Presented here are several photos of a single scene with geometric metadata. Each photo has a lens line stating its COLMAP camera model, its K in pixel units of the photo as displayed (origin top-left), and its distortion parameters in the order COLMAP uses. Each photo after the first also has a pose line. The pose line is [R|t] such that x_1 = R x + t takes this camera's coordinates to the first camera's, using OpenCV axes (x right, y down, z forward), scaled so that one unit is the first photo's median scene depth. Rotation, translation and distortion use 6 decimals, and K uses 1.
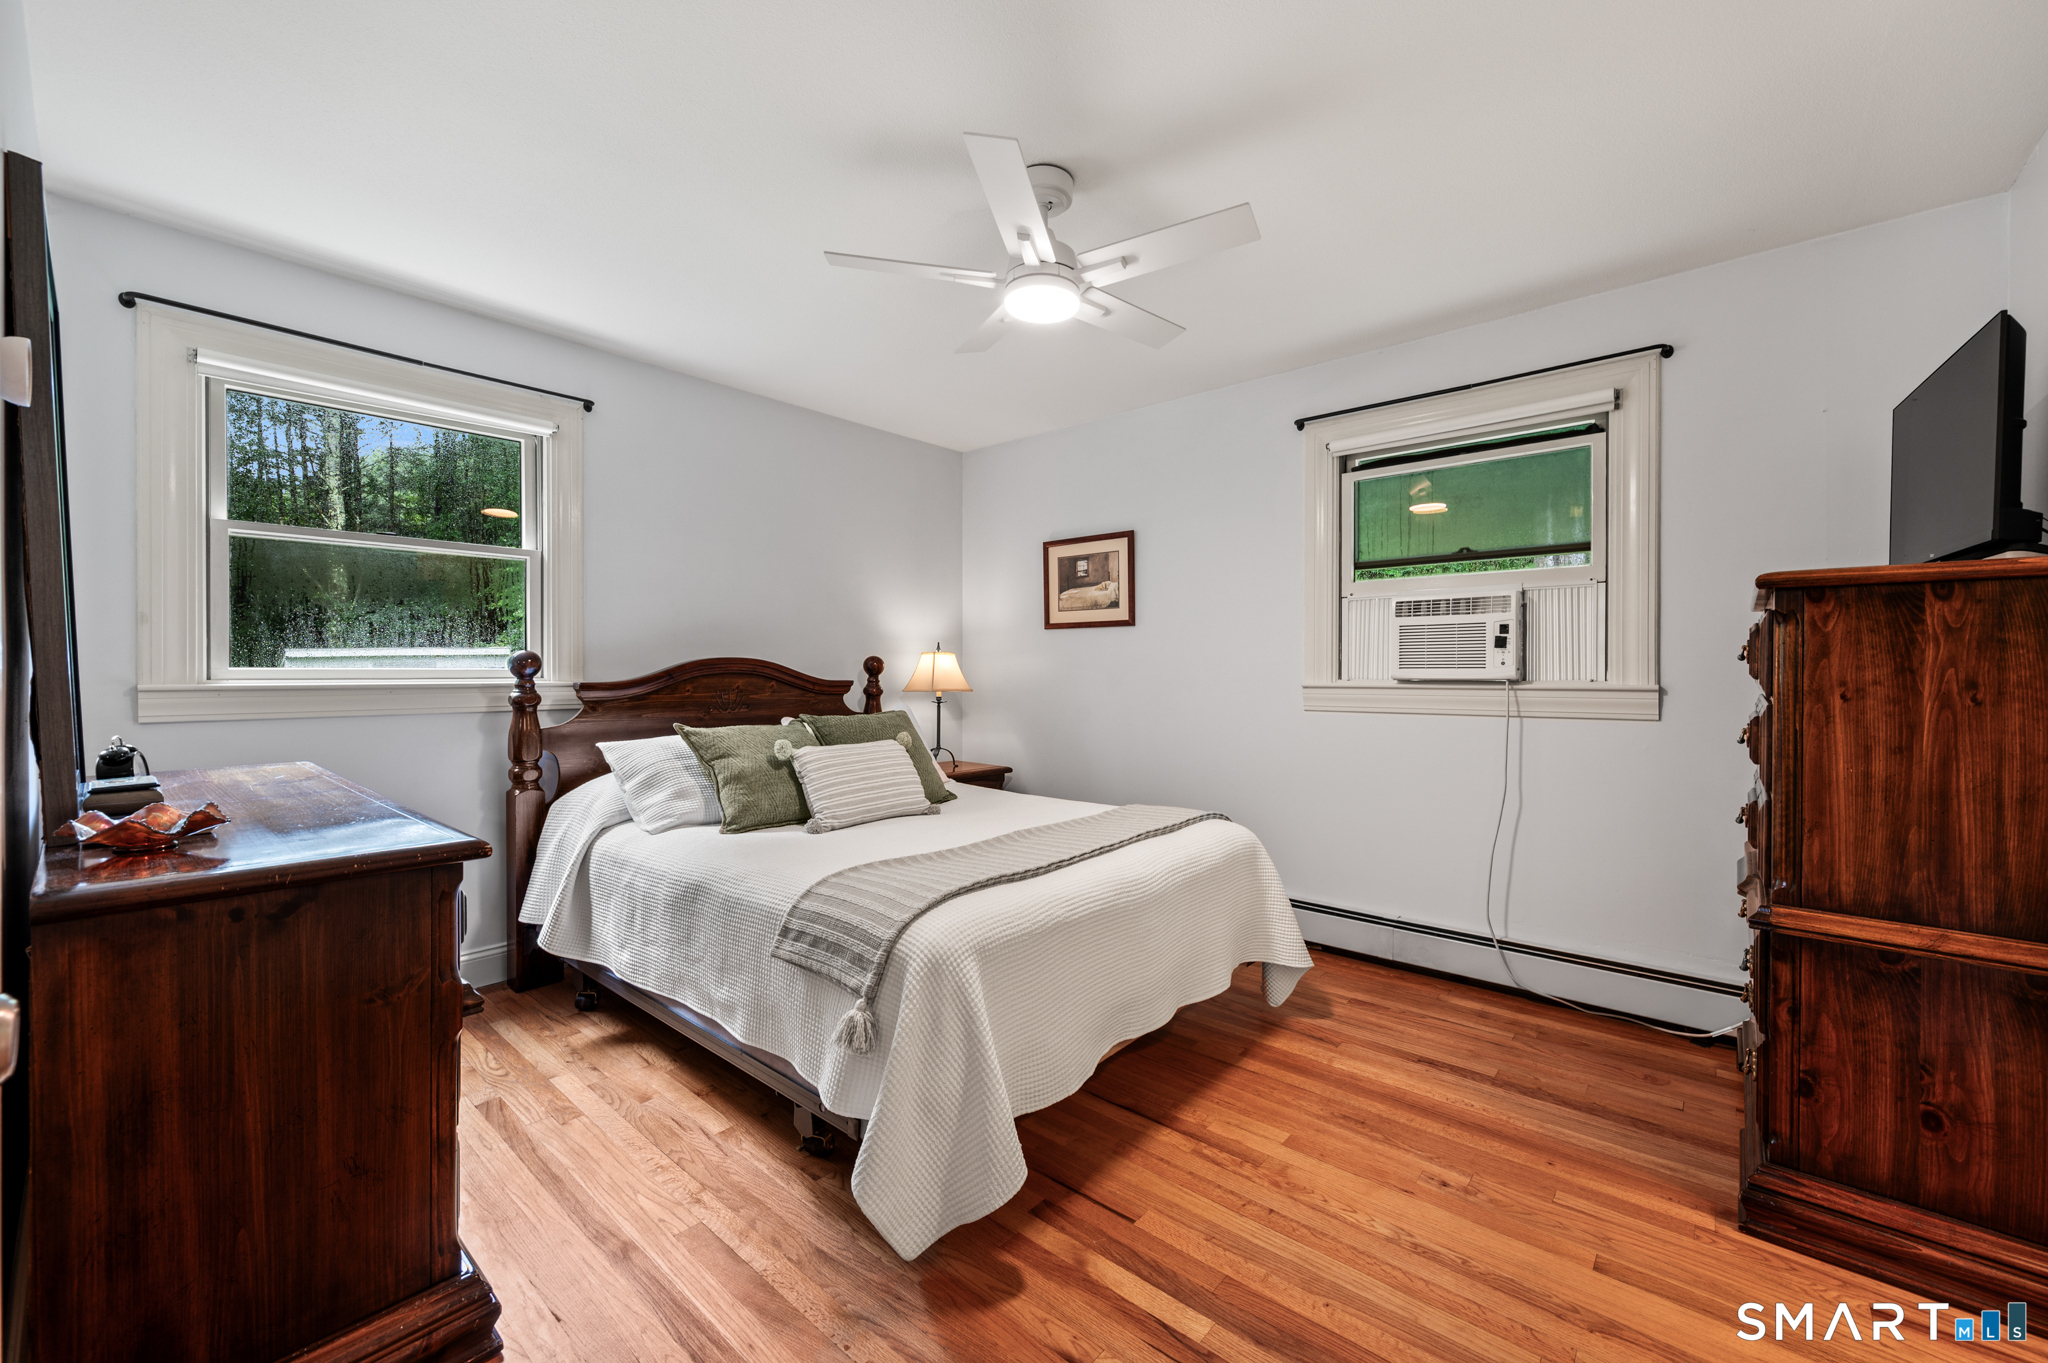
lens RADIAL K [[818.2, 0, 1030.5], [0, 818.2, 678.1], [0, 0, 1]] dist [-0.001148, -0.000618]
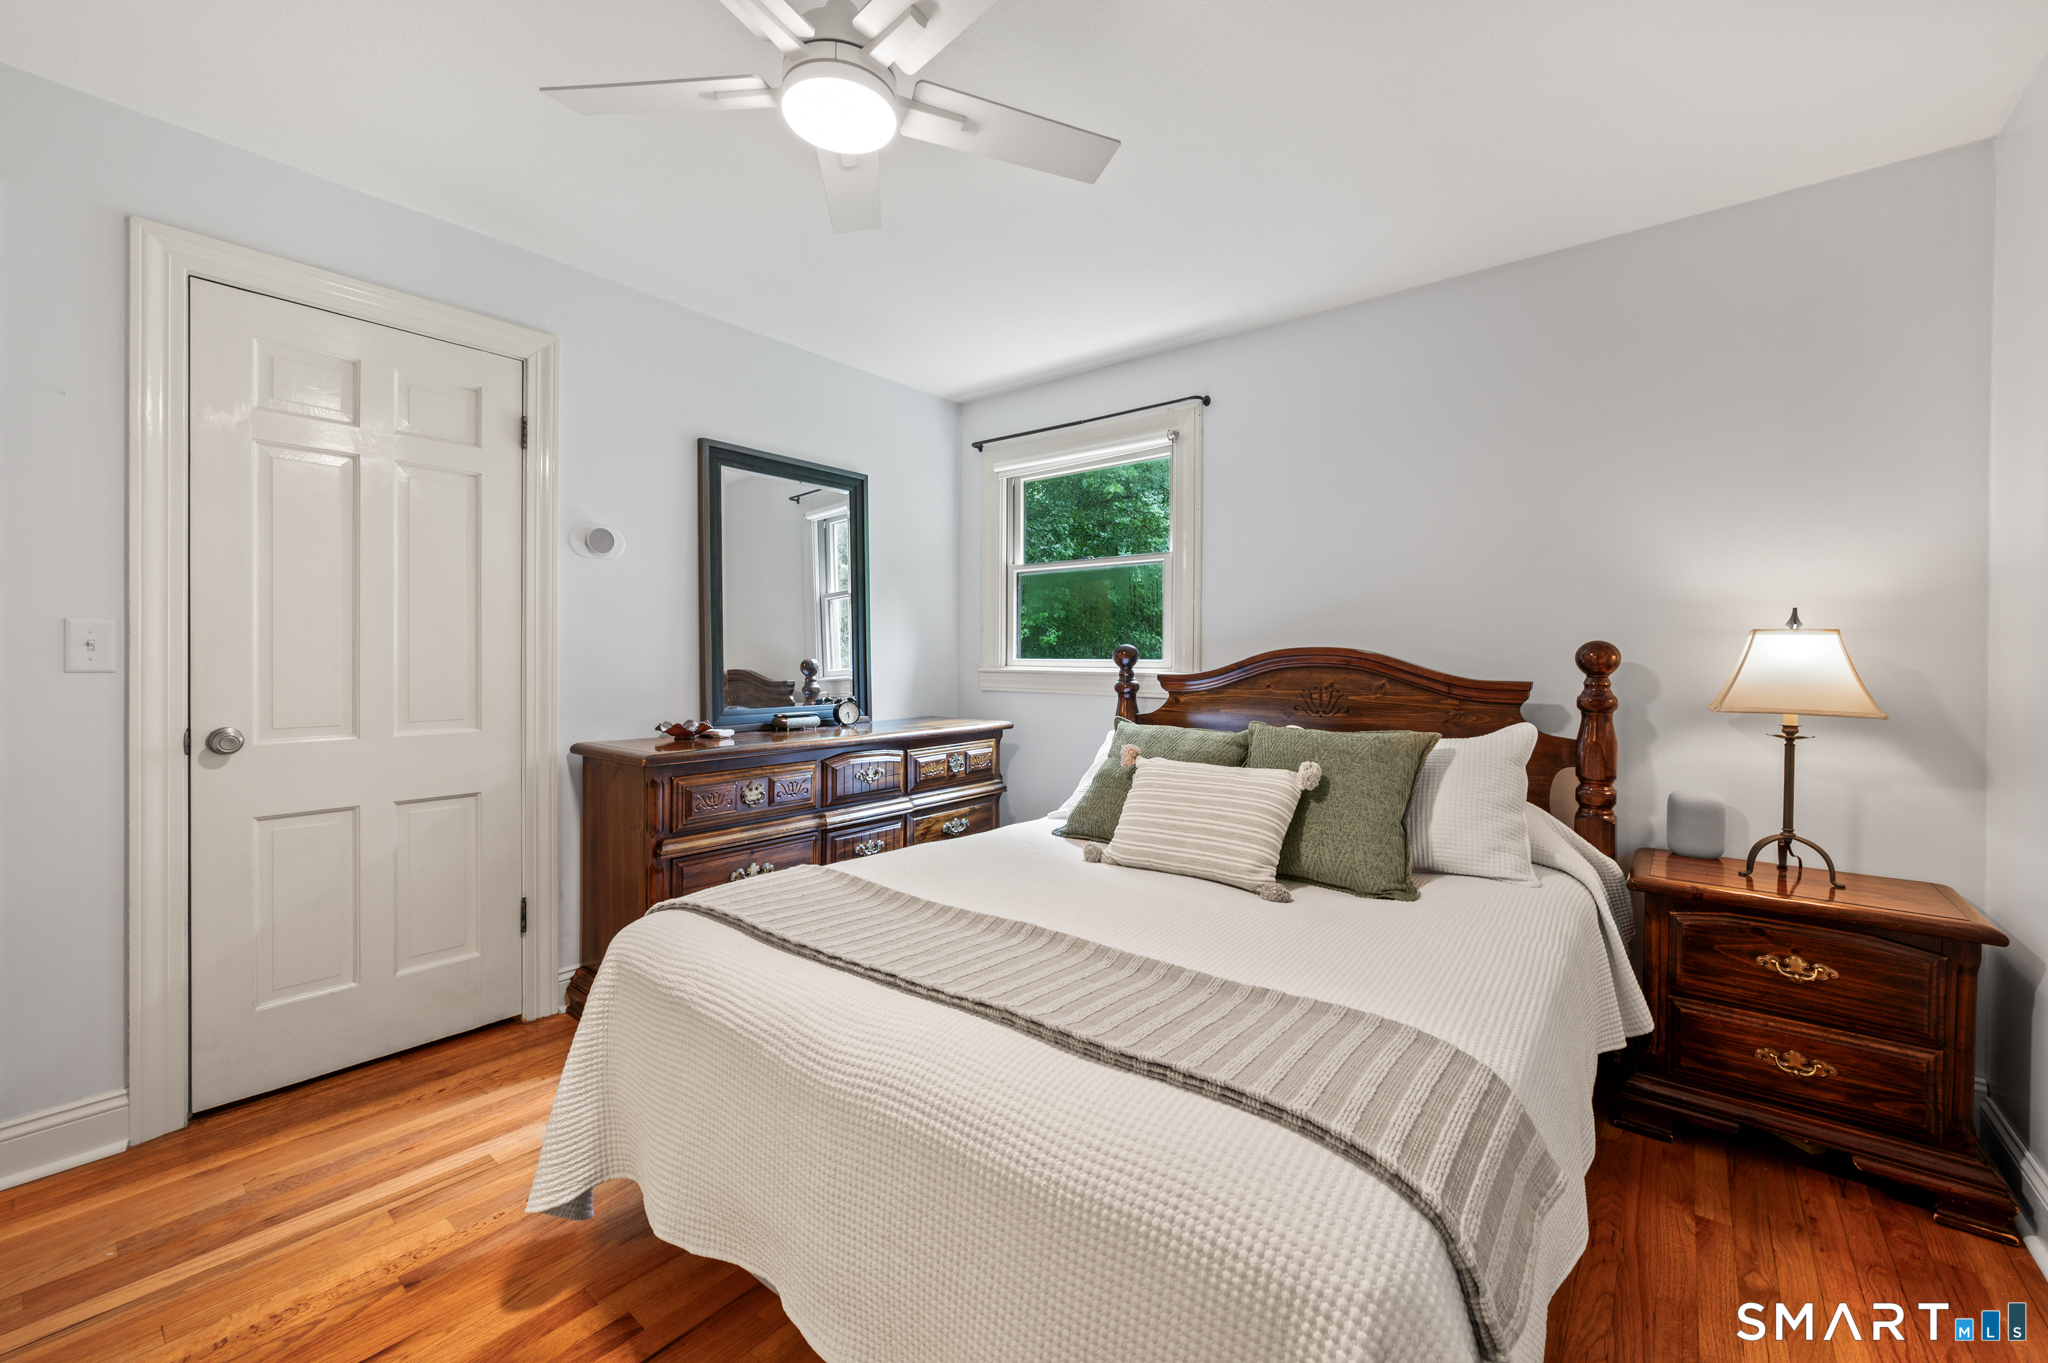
lens RADIAL K [[818.2, 0, 1033.3], [0, 818.2, 661.9], [0, 0, 1]] dist [-0.001148, -0.000618]
pose [[0.036234, 0.004824, -0.999332, 0.438364], [-0.019381, 0.999804, 0.004123, -0.009151], [0.999155, 0.019219, 0.036320, 0.716720]]
